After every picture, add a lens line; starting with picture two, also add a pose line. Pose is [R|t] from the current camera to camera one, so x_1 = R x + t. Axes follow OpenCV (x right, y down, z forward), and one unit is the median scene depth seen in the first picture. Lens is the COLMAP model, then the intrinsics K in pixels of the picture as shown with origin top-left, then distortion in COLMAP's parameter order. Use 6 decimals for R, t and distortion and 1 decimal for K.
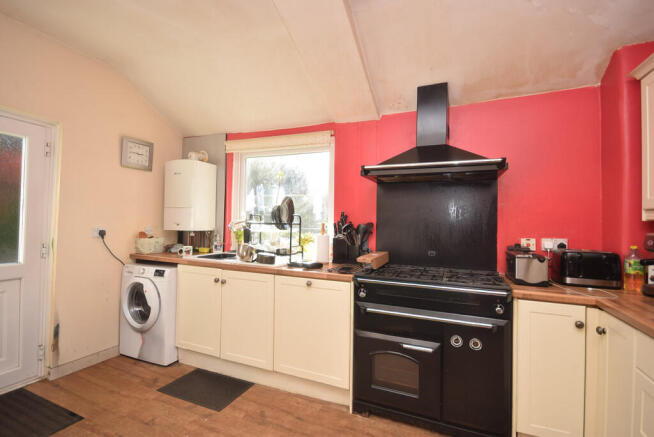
lens RADIAL K [[301.5, 0, 324.9], [0, 301.5, 217.7], [0, 0, 1]] dist [0.000326, 0.000181]
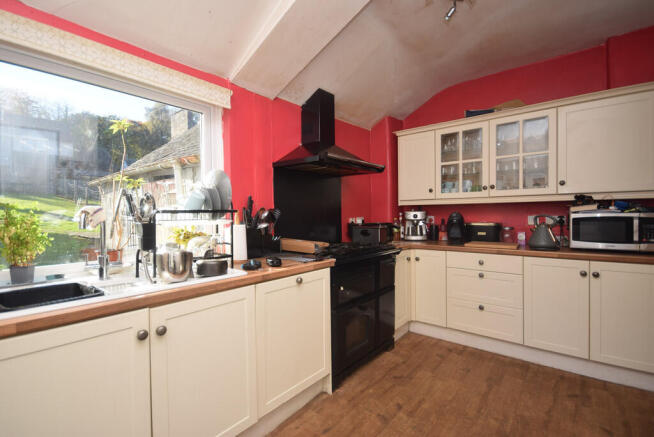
lens RADIAL K [[301.5, 0, 324.7], [0, 301.5, 216.2], [0, 0, 1]] dist [0.000326, 0.000181]
pose [[0.285433, -0.029278, 0.957951, -0.888841], [0.003982, 0.999561, 0.029363, 0.015036], [-0.958390, -0.004566, 0.285424, 0.738788]]
